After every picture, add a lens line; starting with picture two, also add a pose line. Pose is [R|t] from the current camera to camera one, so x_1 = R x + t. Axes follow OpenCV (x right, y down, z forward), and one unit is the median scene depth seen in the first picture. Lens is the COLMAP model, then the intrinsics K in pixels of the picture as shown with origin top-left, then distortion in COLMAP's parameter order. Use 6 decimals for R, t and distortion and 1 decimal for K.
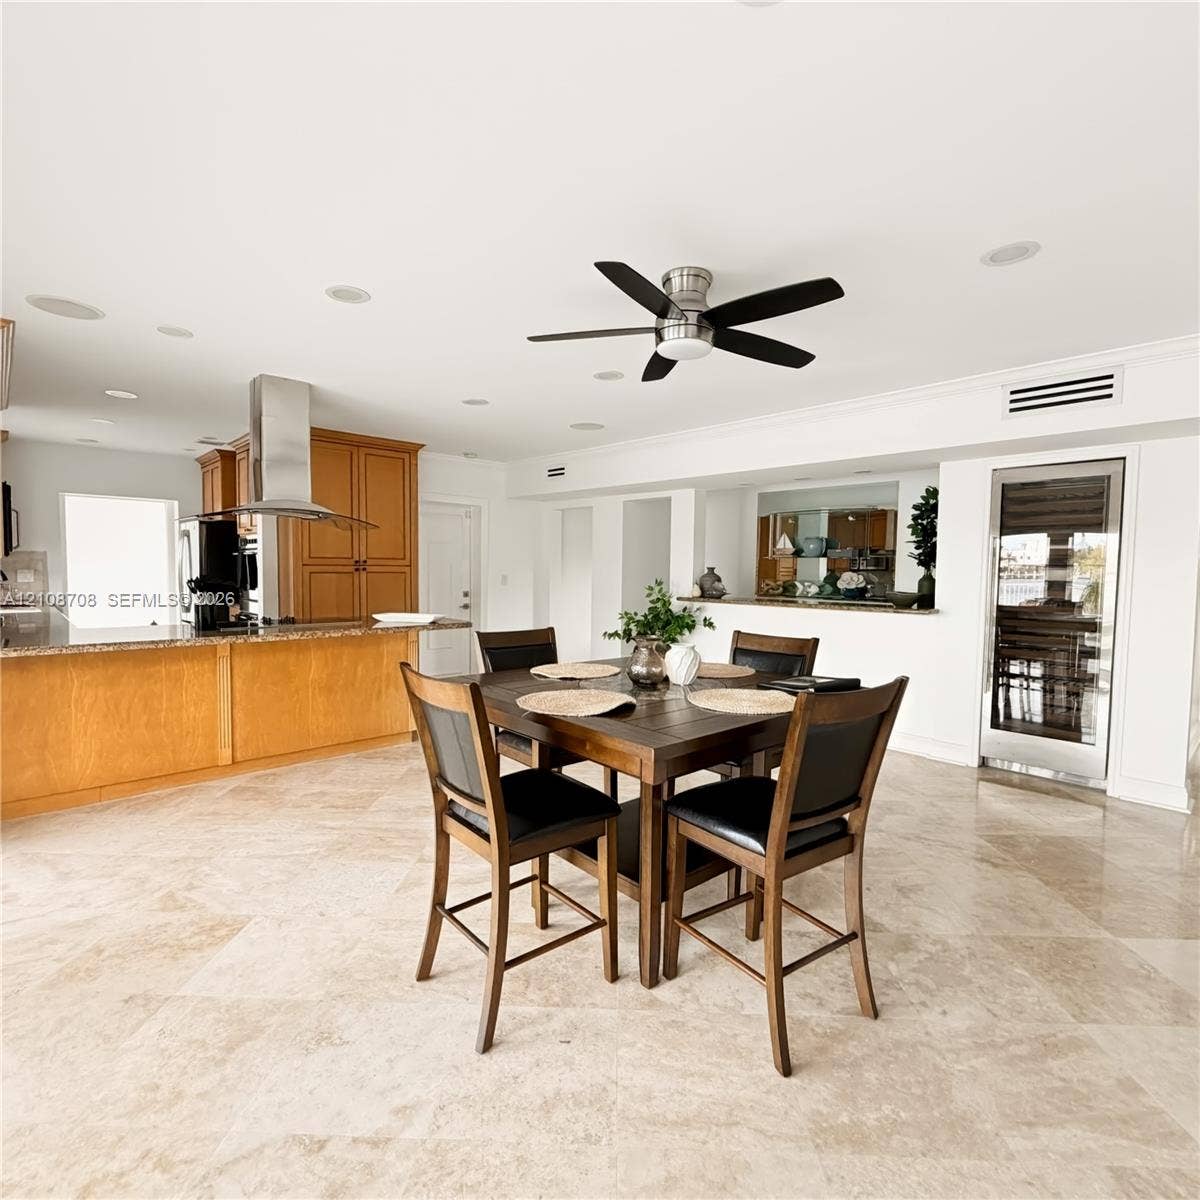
lens RADIAL K [[639.2, 0, 598.7], [0, 639.2, 602.3], [0, 0, 1]] dist [0.004031, -0.002277]
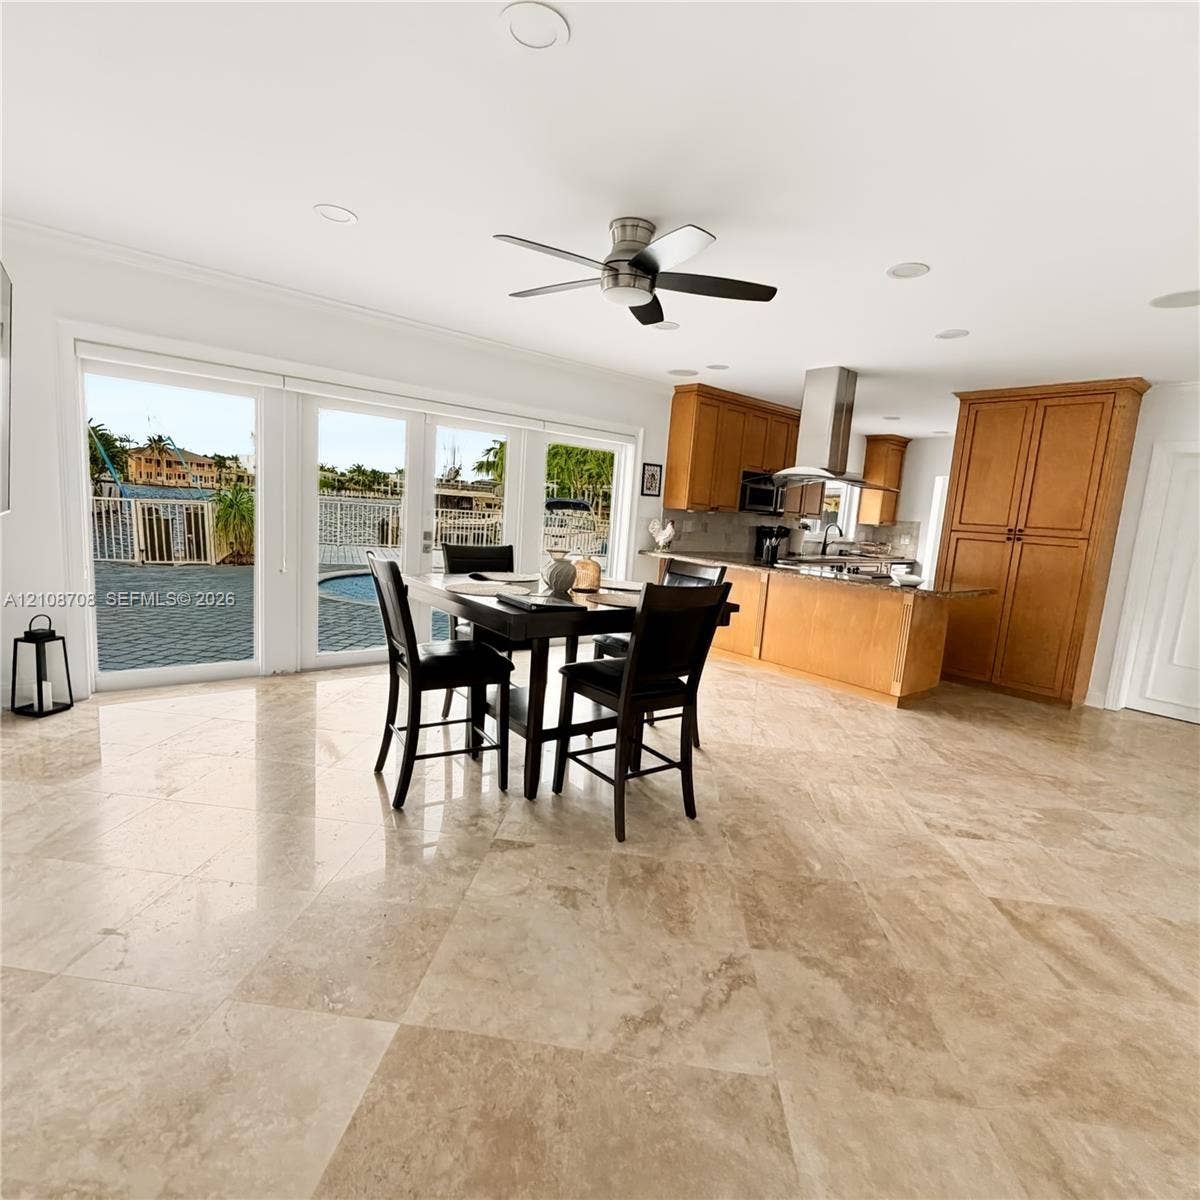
lens RADIAL K [[639.2, 0, 598.7], [0, 639.2, 602.3], [0, 0, 1]] dist [0.004031, -0.002277]
pose [[-0.064528, 0.128664, -0.989587, 0.842076], [-0.126625, 0.982582, 0.136010, -0.018366], [0.989850, 0.134083, -0.047112, 0.706406]]
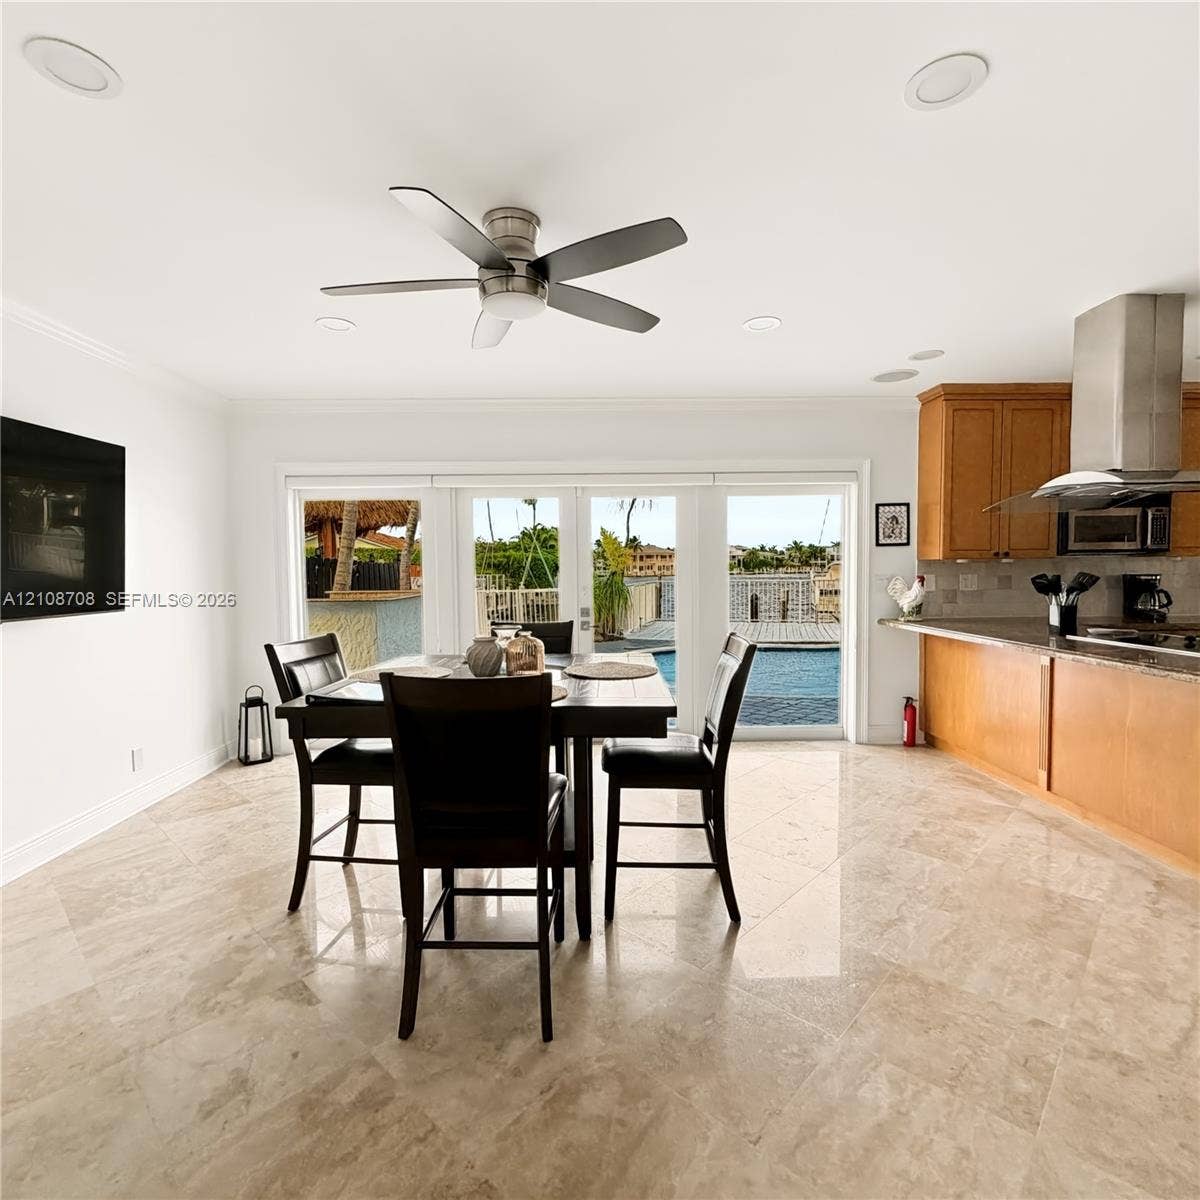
lens RADIAL K [[639.2, 0, 598.7], [0, 639.2, 602.3], [0, 0, 1]] dist [0.004031, -0.002277]
pose [[-0.664963, 0.034037, -0.746100, 0.470152], [-0.037861, 0.996140, 0.079188, -0.047567], [0.745916, 0.080905, -0.661108, 1.110515]]
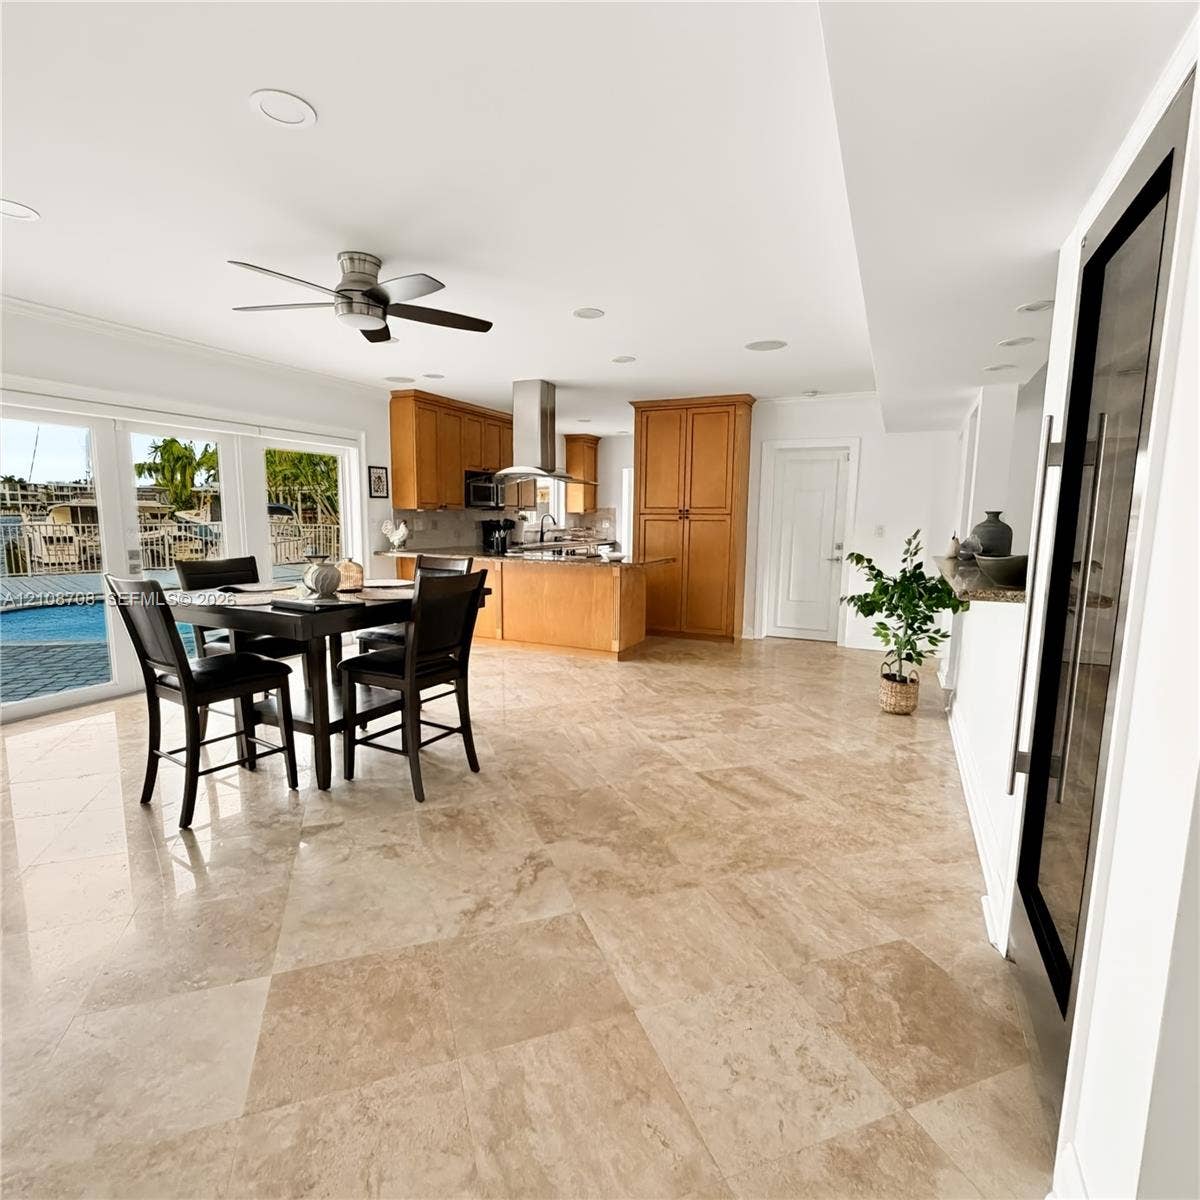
lens RADIAL K [[639.2, 0, 598.7], [0, 639.2, 602.3], [0, 0, 1]] dist [0.004031, -0.002277]
pose [[0.366617, 0.118015, -0.922857, 0.967263], [-0.058067, 0.992891, 0.103903, -0.015847], [0.928558, 0.015495, 0.370863, 0.642536]]
